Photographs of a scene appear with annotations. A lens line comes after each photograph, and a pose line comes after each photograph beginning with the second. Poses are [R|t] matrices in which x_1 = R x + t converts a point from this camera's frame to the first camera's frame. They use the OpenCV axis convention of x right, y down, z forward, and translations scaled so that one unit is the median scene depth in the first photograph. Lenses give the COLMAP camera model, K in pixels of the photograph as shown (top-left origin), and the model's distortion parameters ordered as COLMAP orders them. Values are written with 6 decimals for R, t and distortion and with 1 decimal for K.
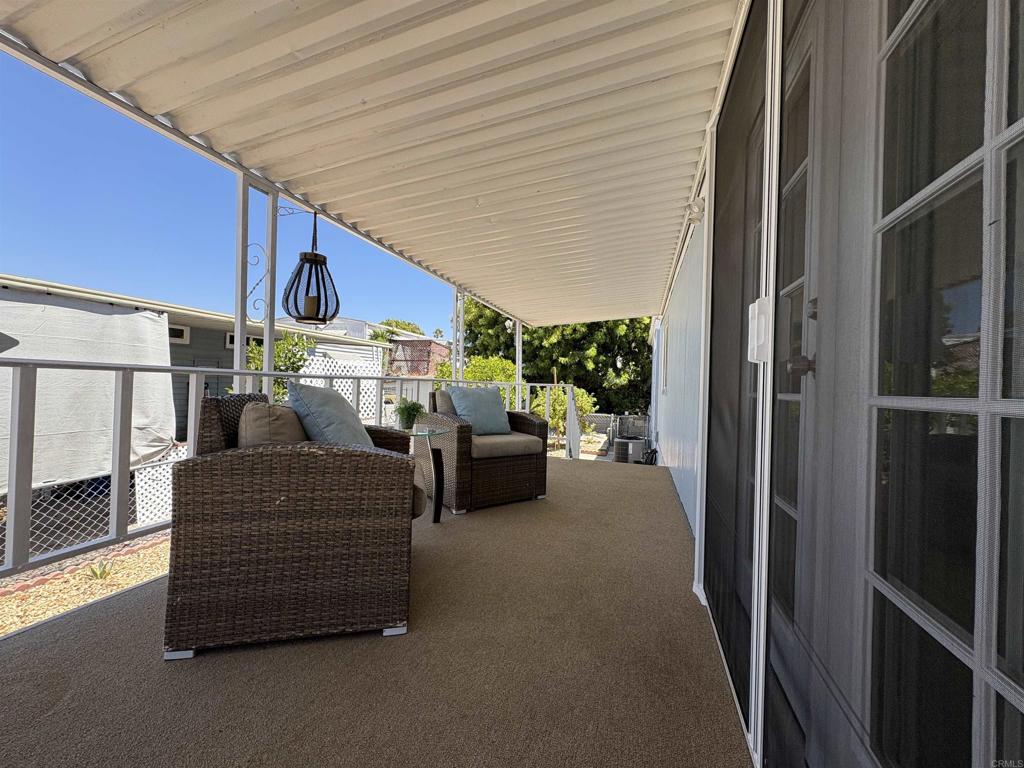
lens RADIAL K [[409.3, 0, 512.9], [0, 409.3, 382.0], [0, 0, 1]] dist [0.002854, 0.000344]
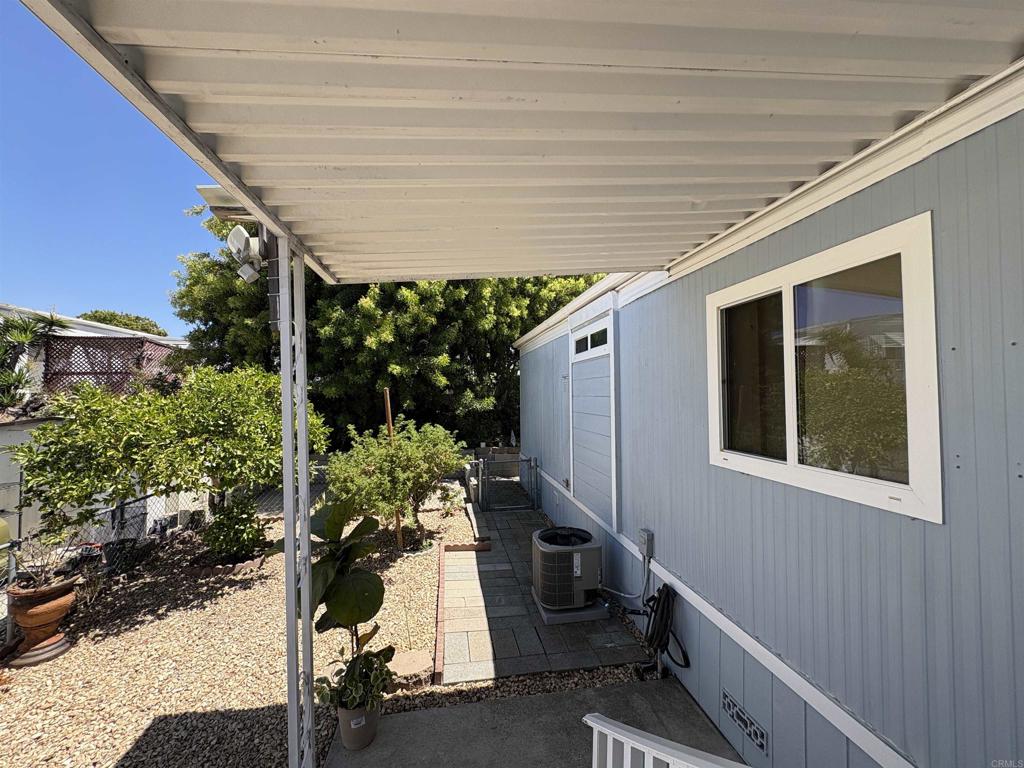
lens RADIAL K [[409.3, 0, 512.9], [0, 409.3, 382.0], [0, 0, 1]] dist [0.002854, 0.000344]
pose [[0.896300, -0.021779, 0.442912, 0.015221], [0.031101, 0.999421, -0.013793, -0.024141], [-0.442356, 0.026137, 0.896459, 0.388373]]
